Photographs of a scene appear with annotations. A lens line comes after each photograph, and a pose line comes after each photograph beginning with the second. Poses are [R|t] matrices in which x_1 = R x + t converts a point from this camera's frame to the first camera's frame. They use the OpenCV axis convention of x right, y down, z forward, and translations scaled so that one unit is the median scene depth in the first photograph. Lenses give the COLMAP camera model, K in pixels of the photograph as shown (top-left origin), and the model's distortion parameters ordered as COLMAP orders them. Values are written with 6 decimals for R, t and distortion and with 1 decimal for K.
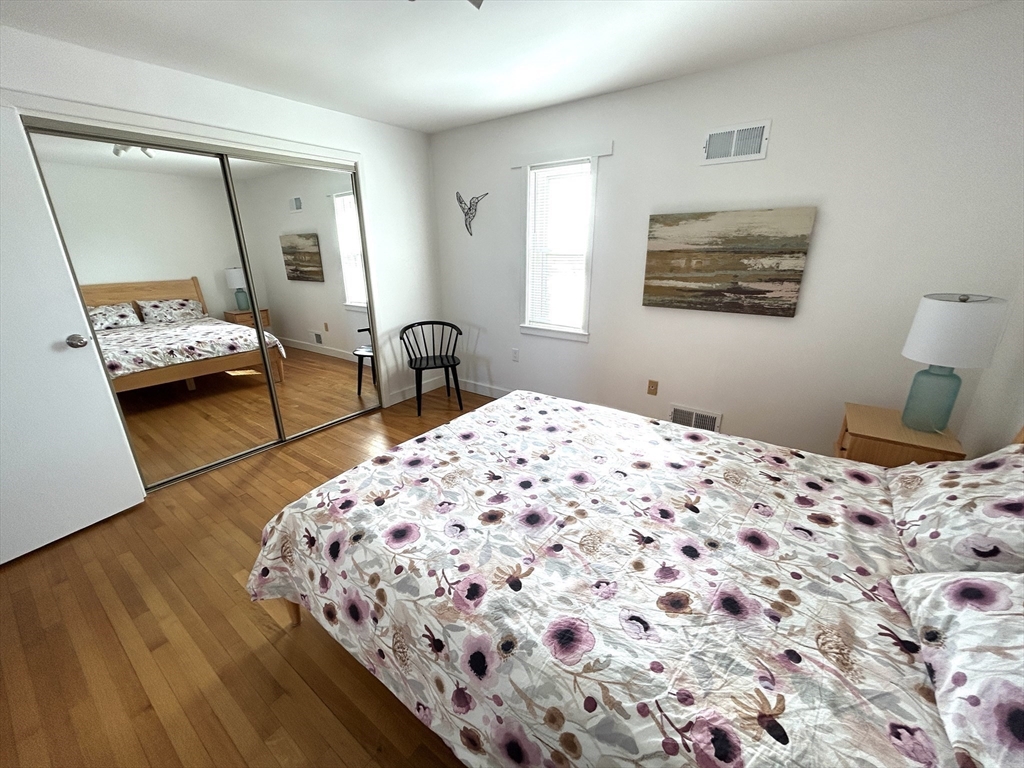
lens RADIAL K [[410.0, 0, 509.8], [0, 410.0, 383.6], [0, 0, 1]] dist [-0.003500, -0.000594]
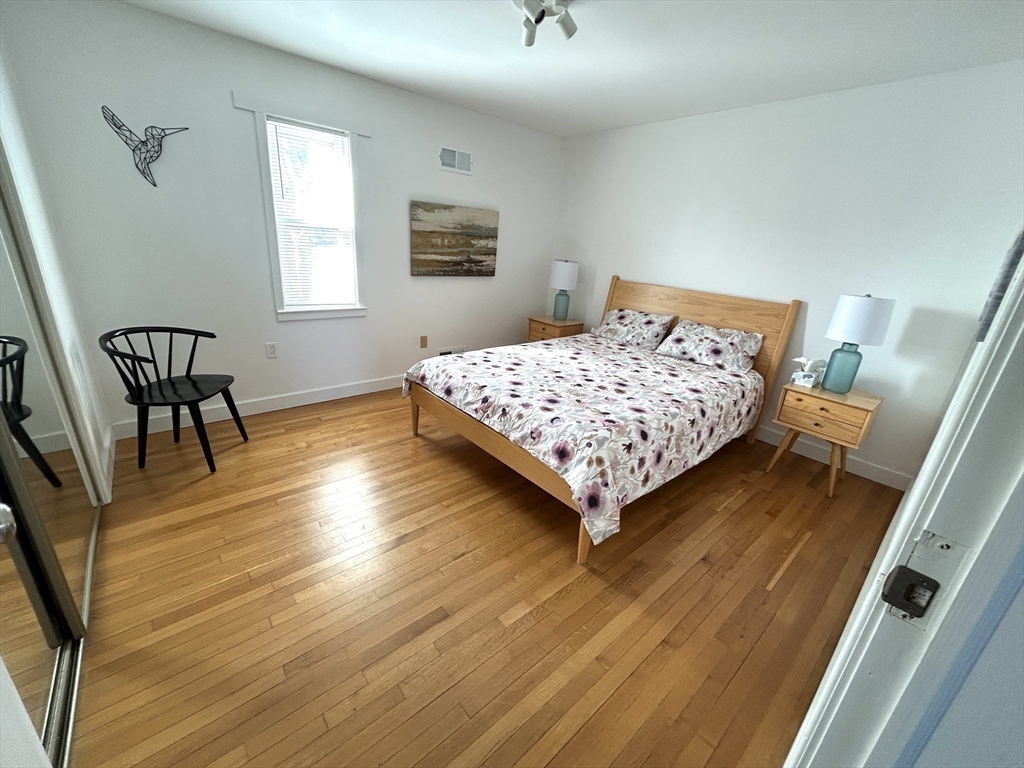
lens RADIAL K [[410.0, 0, 509.8], [0, 410.0, 383.6], [0, 0, 1]] dist [-0.003500, -0.000594]
pose [[0.226912, -0.298593, 0.927013, -1.004582], [0.242905, 0.939113, 0.243032, -0.141054], [-0.943137, 0.170029, 0.285626, 0.530246]]
